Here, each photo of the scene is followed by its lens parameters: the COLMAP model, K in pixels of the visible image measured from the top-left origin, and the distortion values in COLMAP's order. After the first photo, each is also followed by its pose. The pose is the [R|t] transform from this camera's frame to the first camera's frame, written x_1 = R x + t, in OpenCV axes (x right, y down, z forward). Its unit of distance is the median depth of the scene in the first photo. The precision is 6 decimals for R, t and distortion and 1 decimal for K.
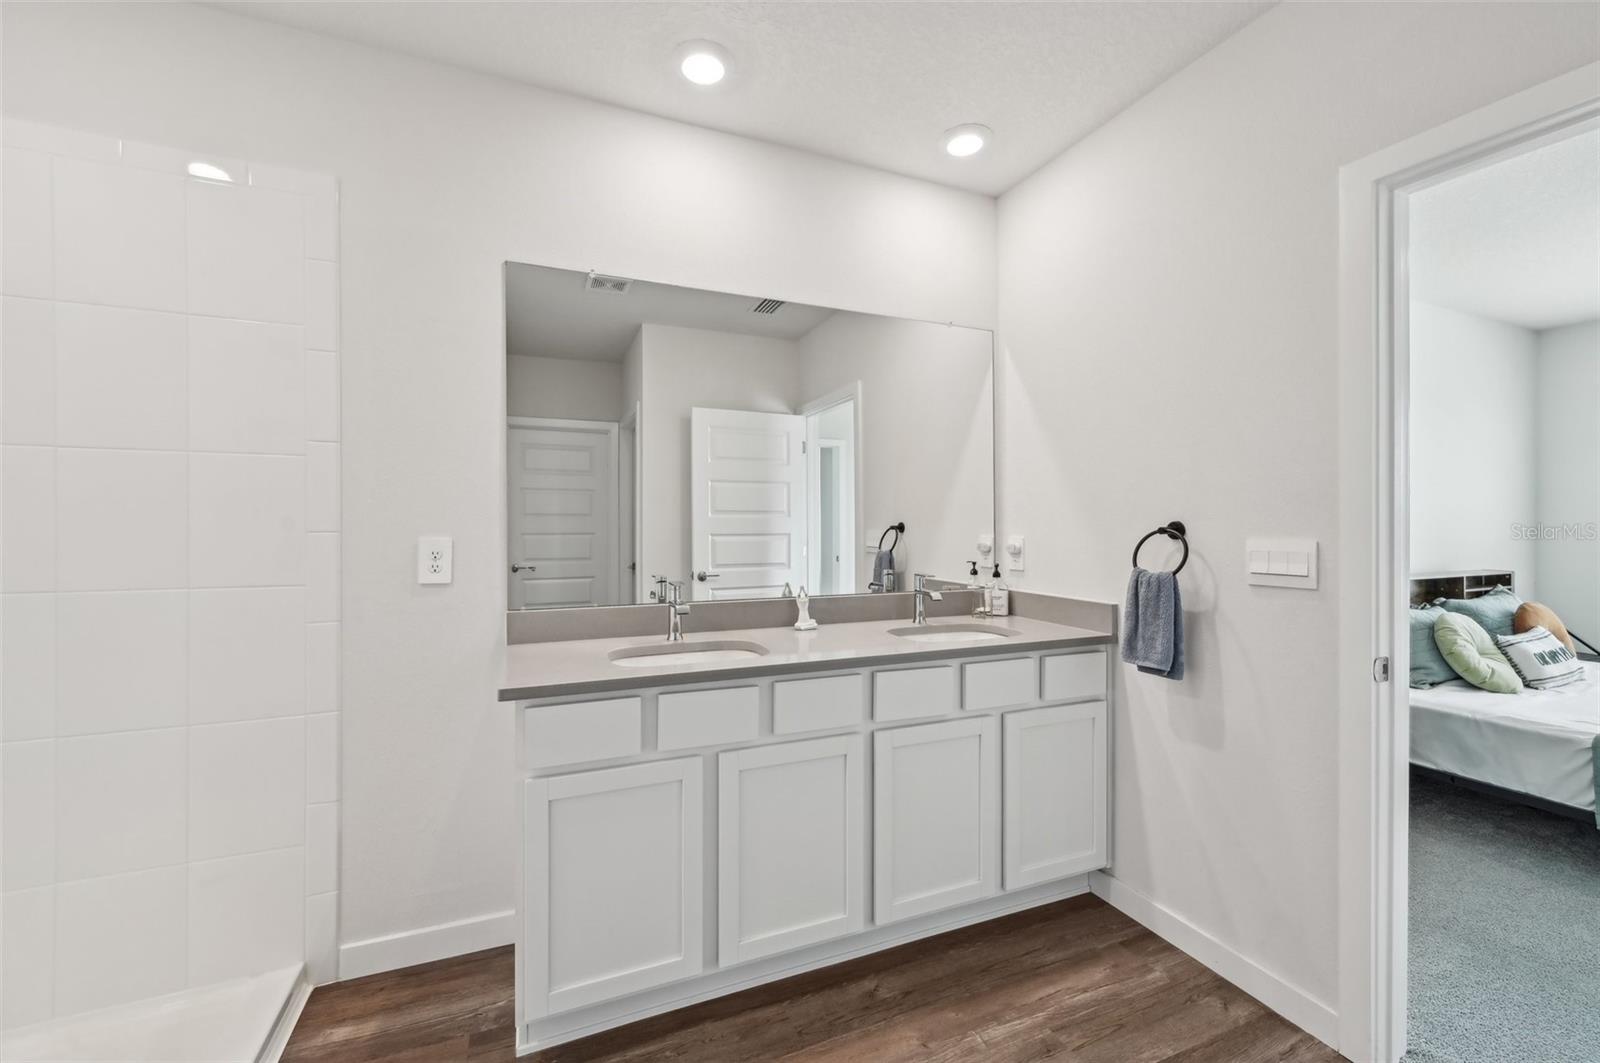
lens RADIAL K [[653.5, 0, 794.5], [0, 653.5, 527.7], [0, 0, 1]] dist [0.002134, 0.000102]
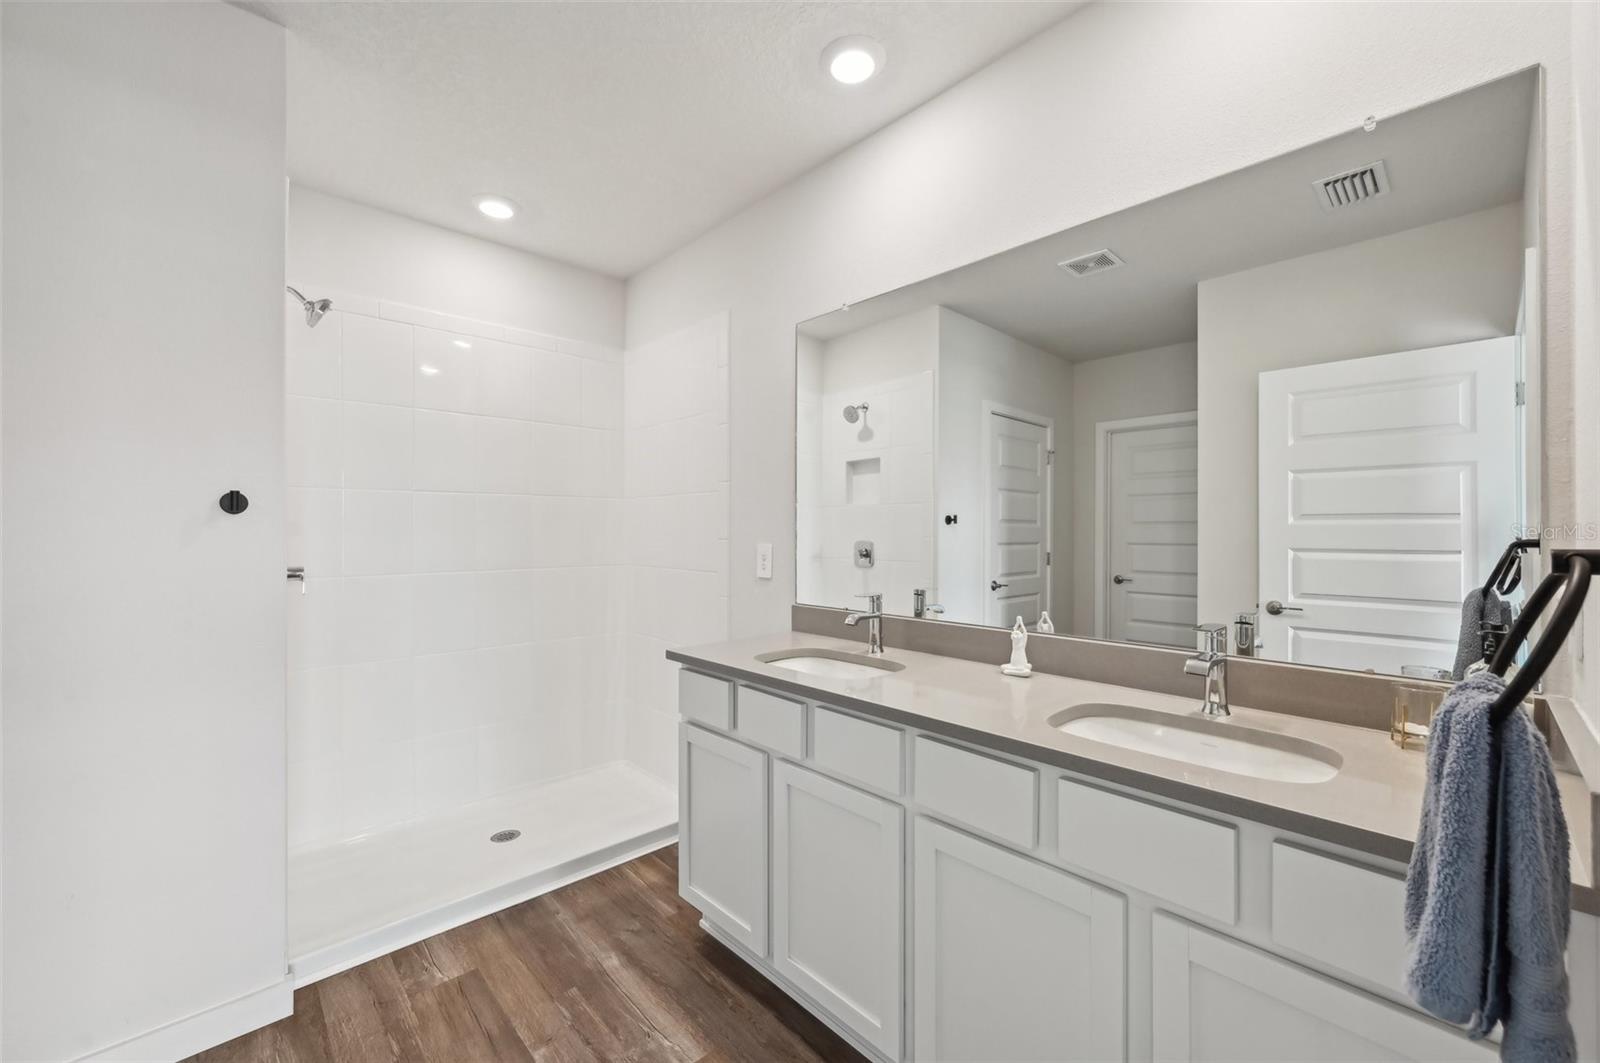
lens RADIAL K [[641.6, 0, 793.3], [0, 641.6, 530.4], [0, 0, 1]] dist [0.000273, 0.000117]
pose [[0.335435, -0.004901, -0.942050, 0.627988], [-0.003984, 0.999970, -0.006621, -0.005090], [0.942055, 0.005974, 0.335406, 0.507375]]
